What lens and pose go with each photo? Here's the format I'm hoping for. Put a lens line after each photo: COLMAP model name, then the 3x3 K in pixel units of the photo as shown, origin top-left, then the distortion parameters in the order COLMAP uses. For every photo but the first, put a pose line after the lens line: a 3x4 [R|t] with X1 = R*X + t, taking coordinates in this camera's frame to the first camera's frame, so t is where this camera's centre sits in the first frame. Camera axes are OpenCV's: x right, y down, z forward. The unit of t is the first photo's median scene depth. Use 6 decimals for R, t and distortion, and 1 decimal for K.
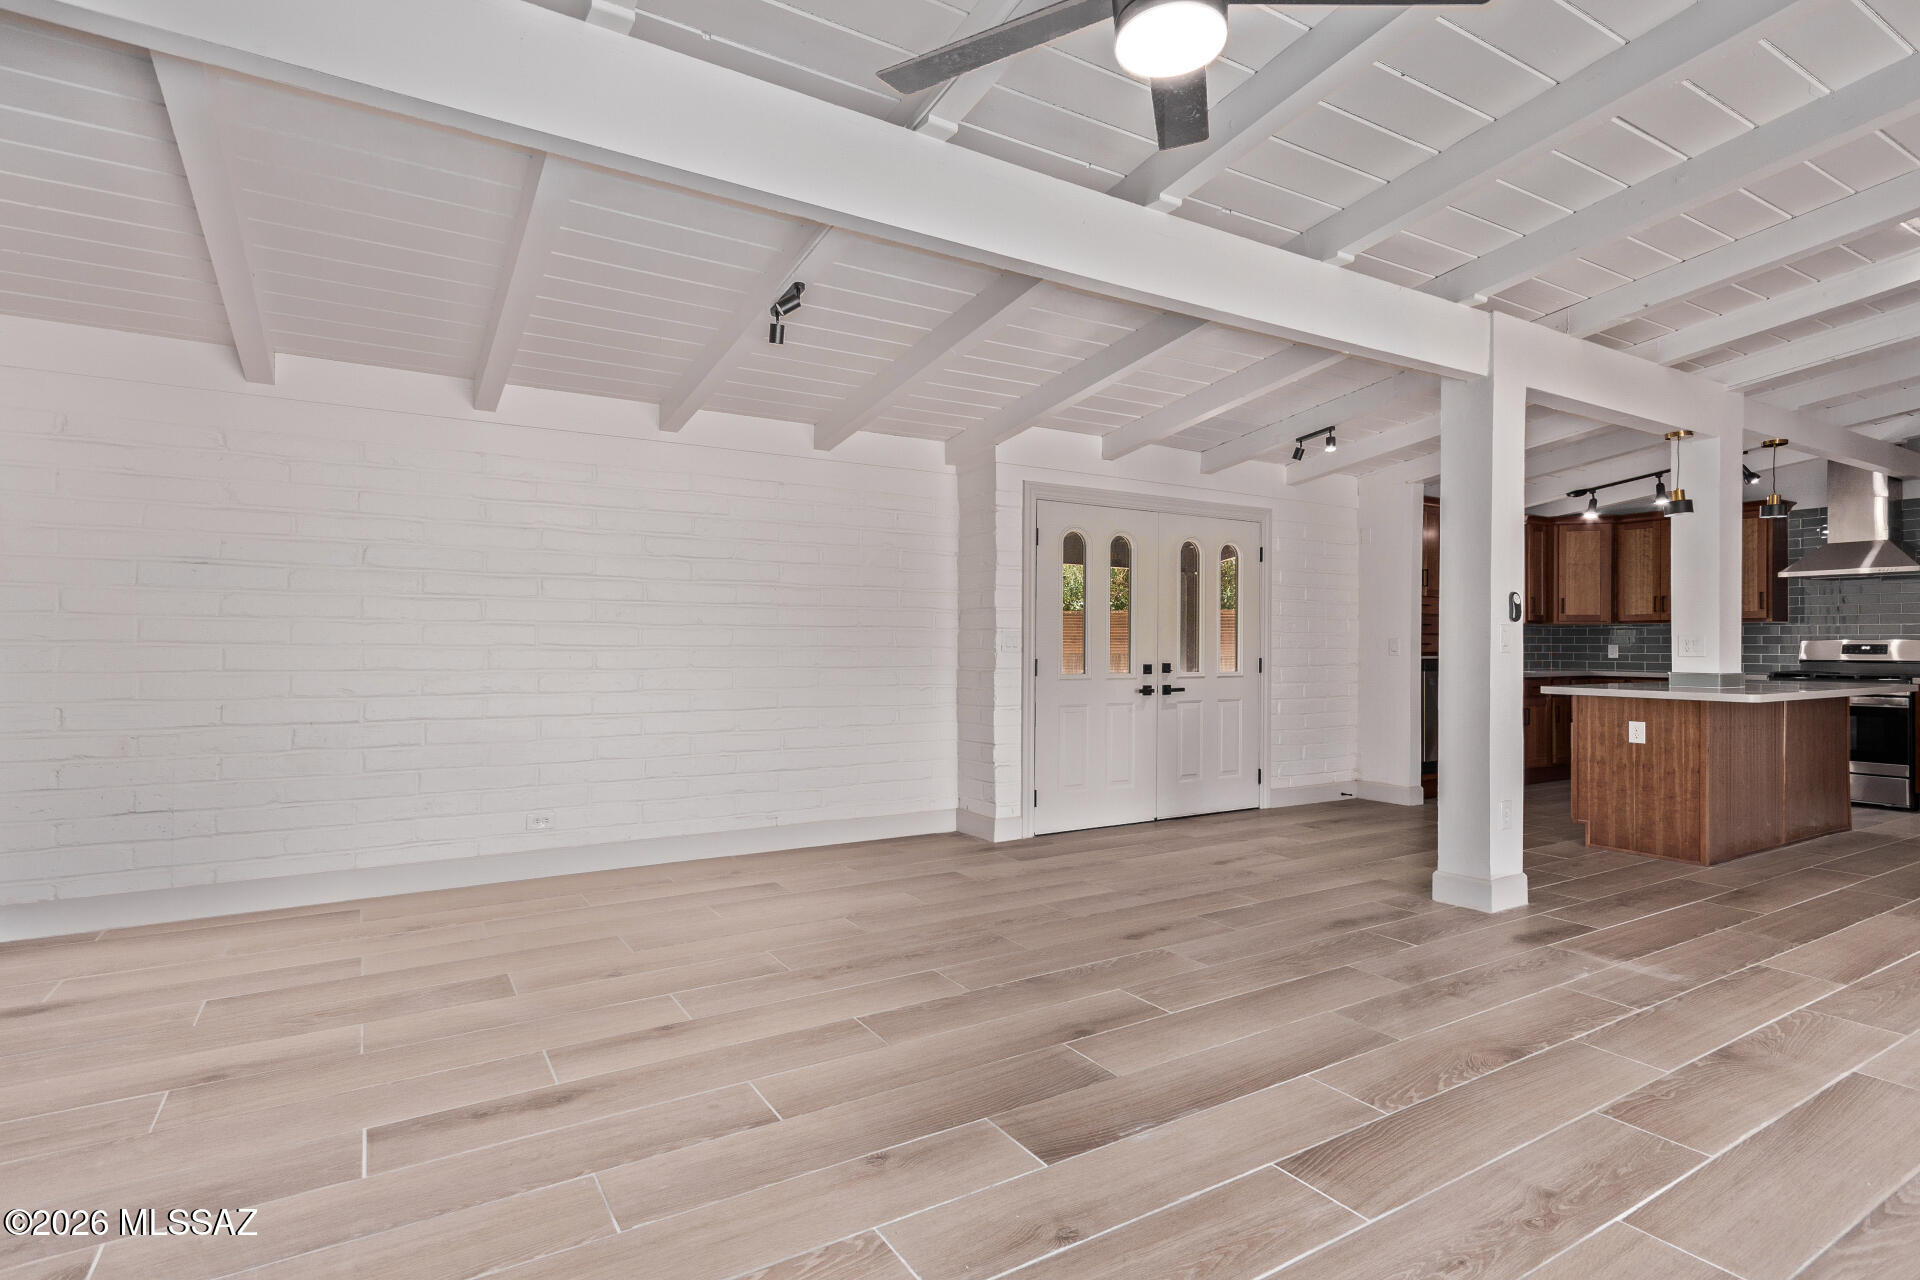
lens RADIAL K [[912.0, 0, 951.1], [0, 912.0, 636.8], [0, 0, 1]] dist [0.008085, -0.000355]
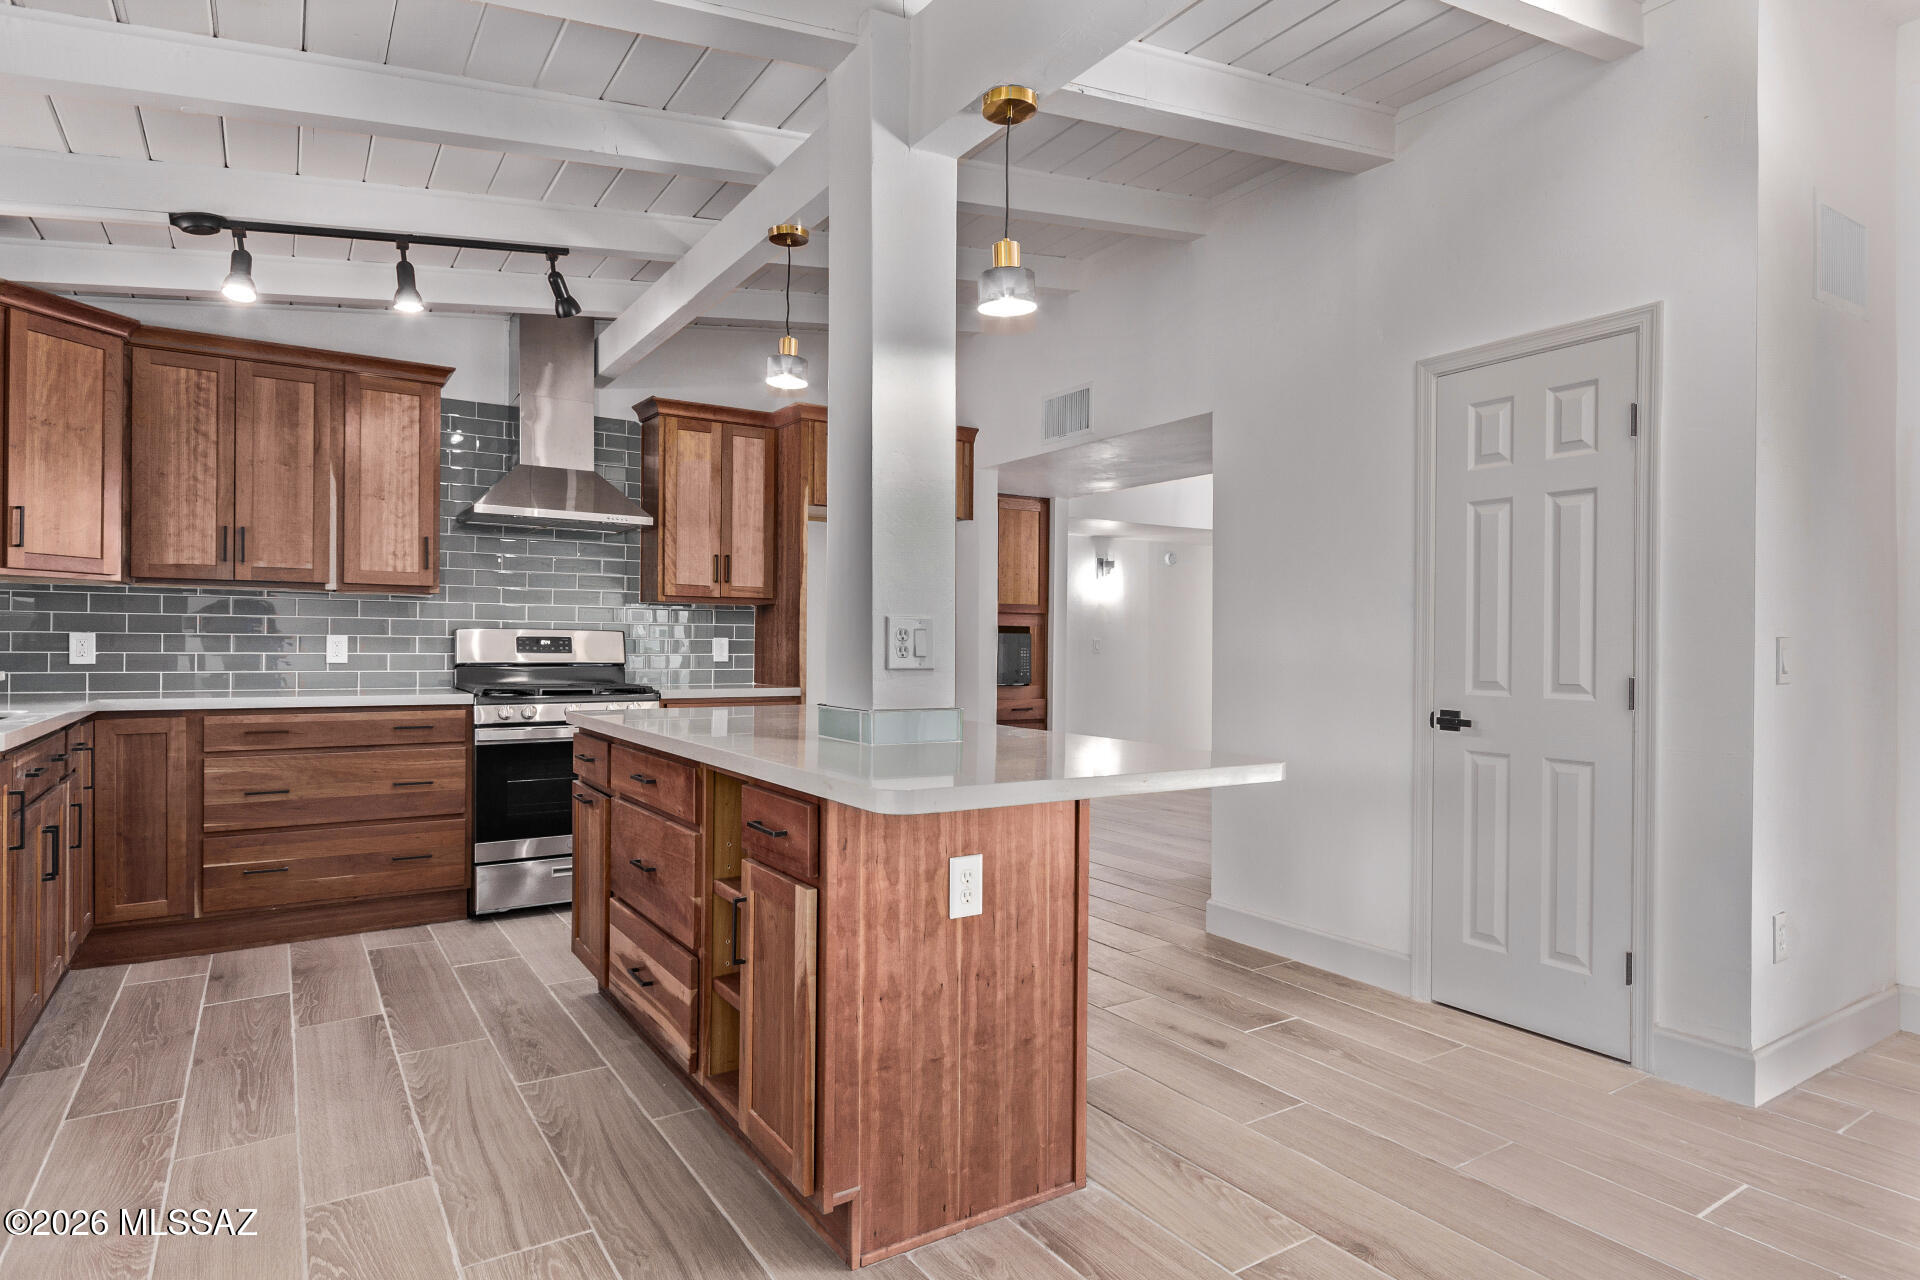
lens RADIAL K [[1091.2, 0, 1028.1], [0, 1091.2, 647.1], [0, 0, 1]] dist [0.009481, 0.000885]
pose [[-0.077184, -0.007347, 0.996990, 0.305653], [-0.022660, 0.999727, 0.005613, 0.004810], [-0.996759, -0.022159, -0.077329, 0.997298]]
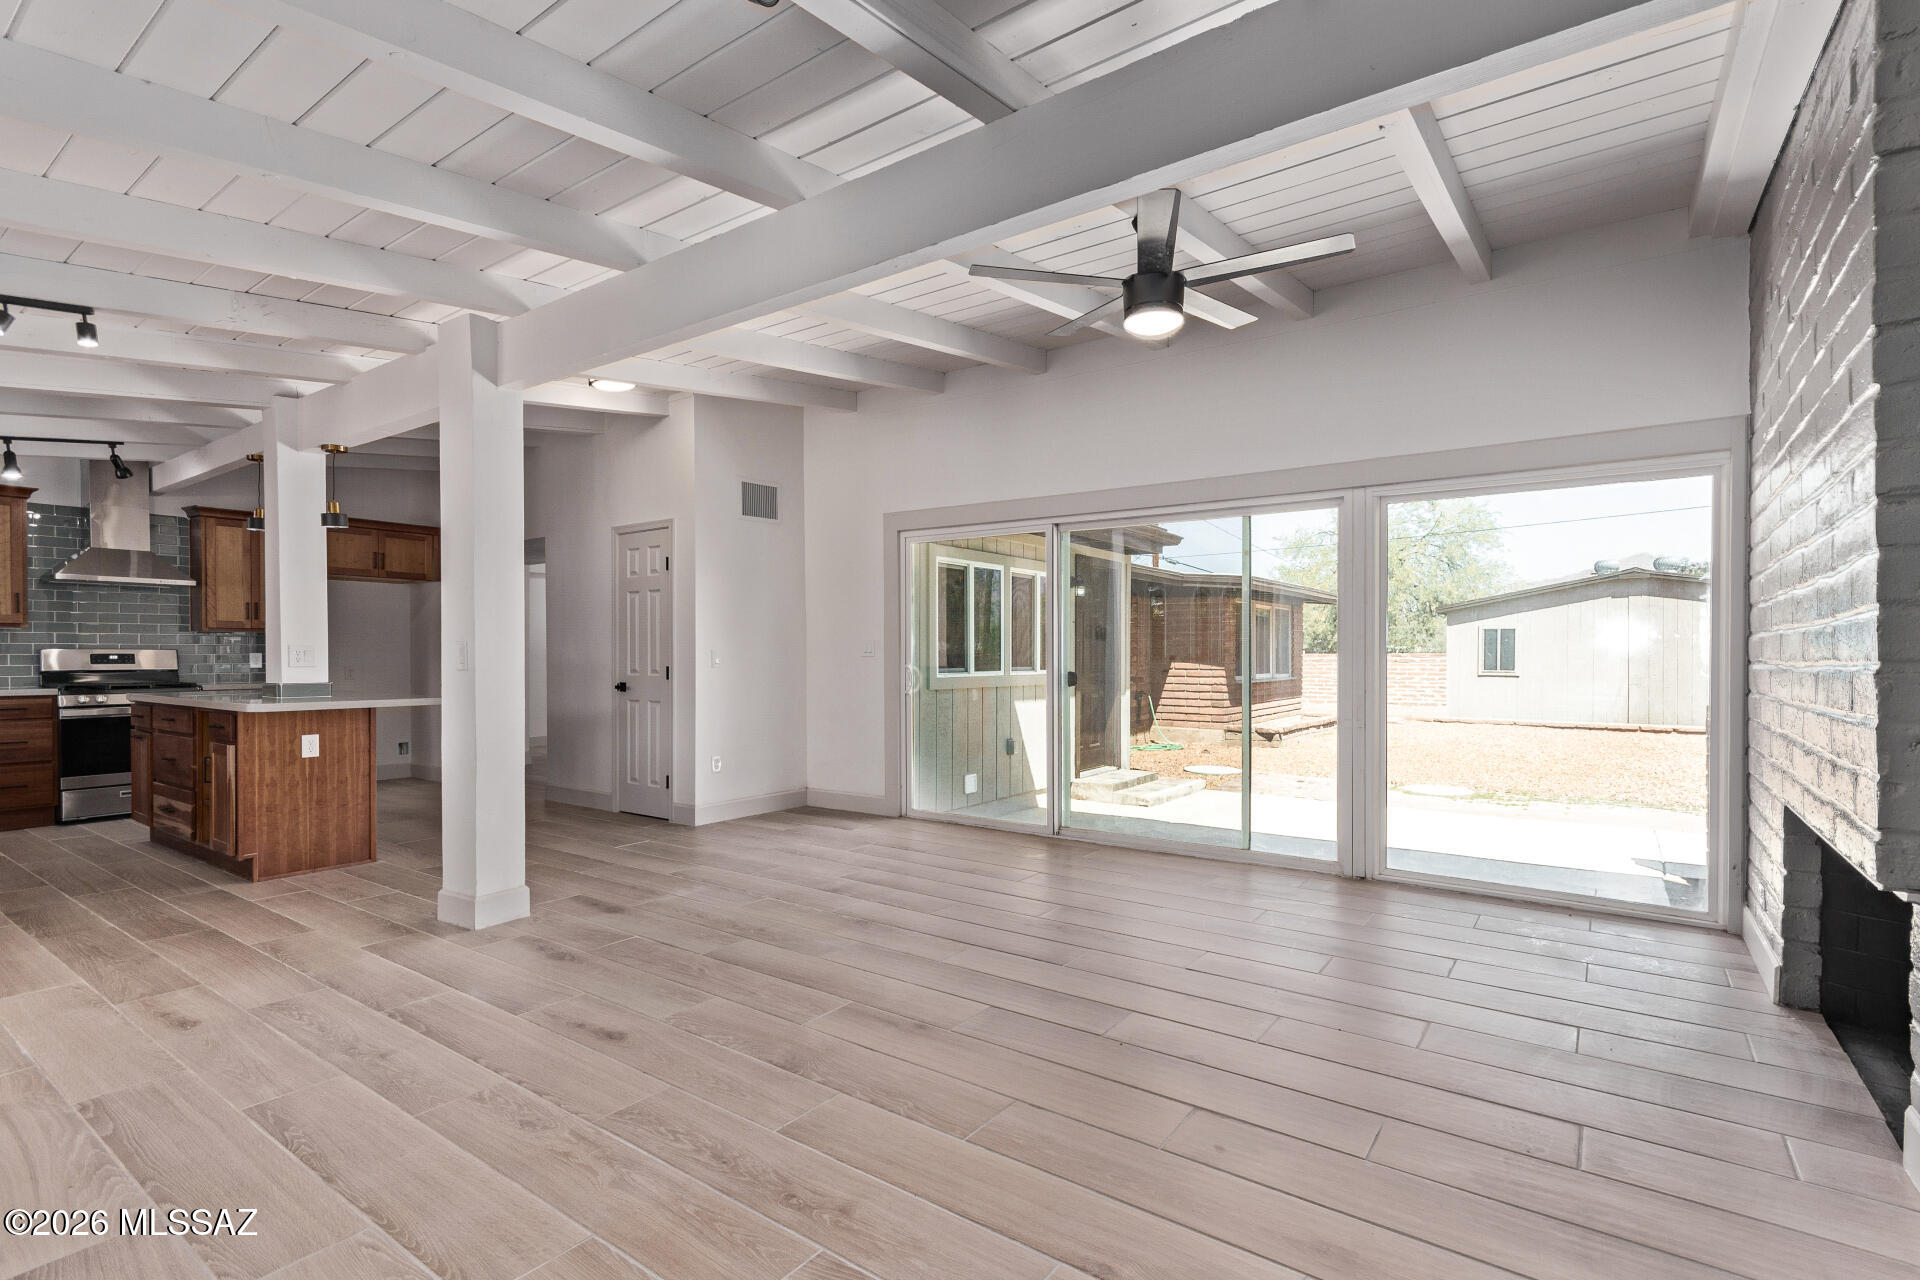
lens RADIAL K [[912.0, 0, 1014.6], [0, 912.0, 658.9], [0, 0, 1]] dist [0.008085, -0.000355]
pose [[-0.416765, -0.008980, 0.908970, -0.462501], [-0.013038, 0.999907, 0.003901, -0.004225], [-0.908921, -0.010226, -0.416844, 0.711838]]
